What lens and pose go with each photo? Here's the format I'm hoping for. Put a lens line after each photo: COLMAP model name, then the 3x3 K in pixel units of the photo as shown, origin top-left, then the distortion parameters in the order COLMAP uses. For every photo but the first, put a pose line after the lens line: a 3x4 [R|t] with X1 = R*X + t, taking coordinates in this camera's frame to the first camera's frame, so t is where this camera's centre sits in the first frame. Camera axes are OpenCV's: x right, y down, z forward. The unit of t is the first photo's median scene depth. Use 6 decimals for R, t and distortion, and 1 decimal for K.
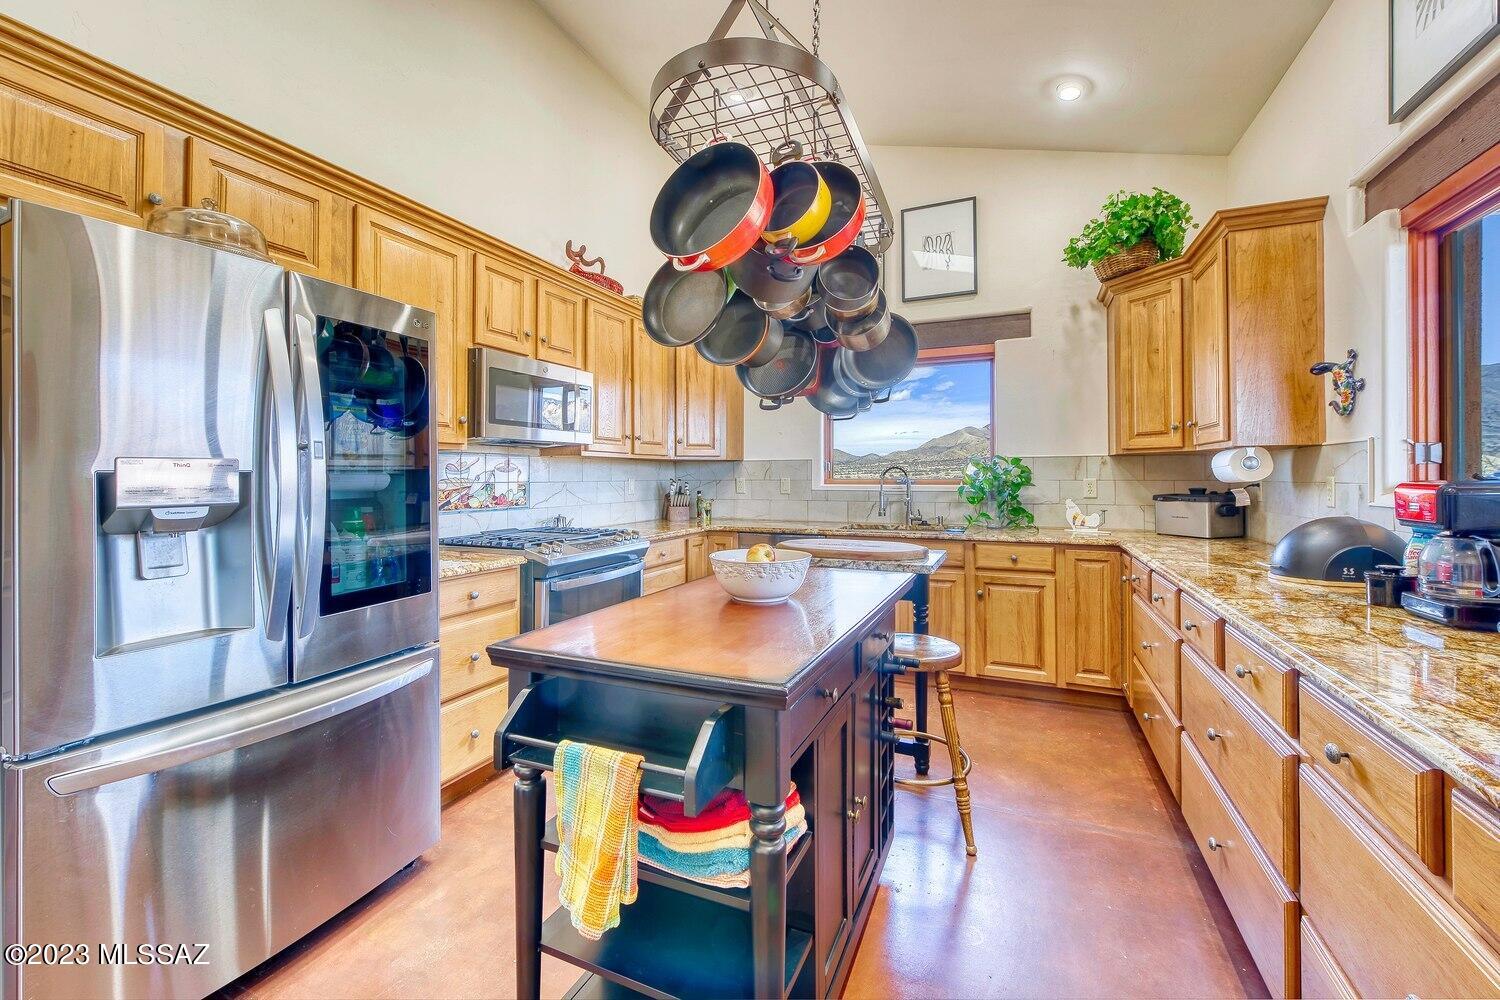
lens RADIAL K [[616.7, 0, 757.8], [0, 616.7, 494.1], [0, 0, 1]] dist [0.001405, -0.000129]
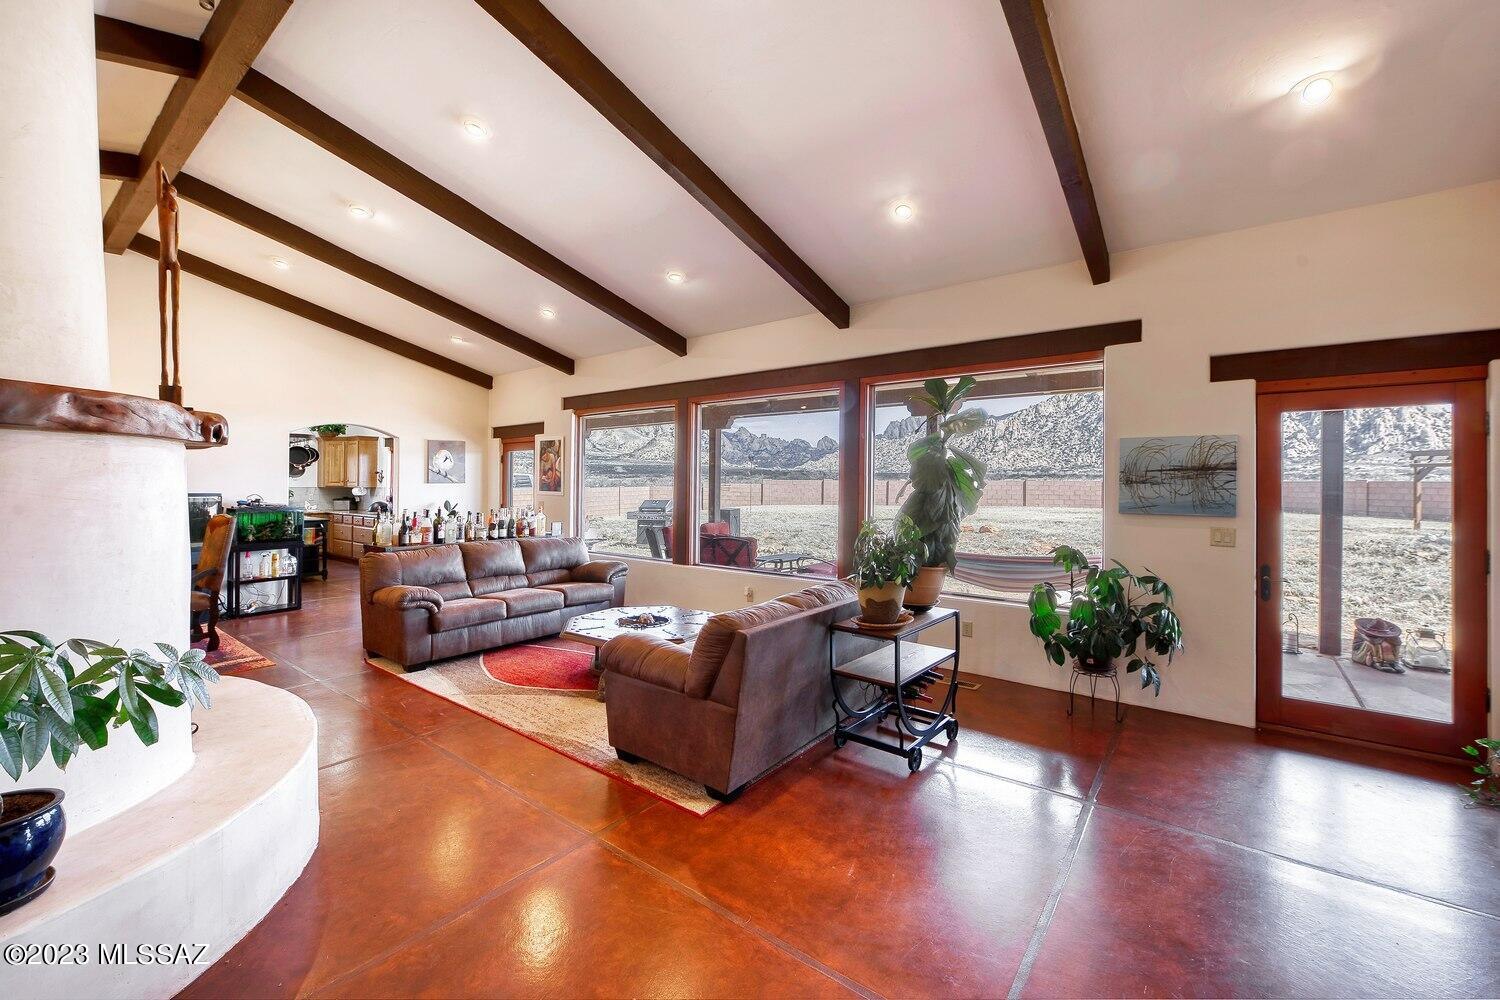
lens RADIAL K [[578.1, 0, 749.2], [0, 578.1, 483.4], [0, 0, 1]] dist [-0.000125, -0.000070]
pose [[0.237731, 0.008140, 0.971297, -2.346357], [0.019449, 0.999725, -0.013139, 0.002923], [-0.971136, 0.022014, 0.237508, -2.454745]]
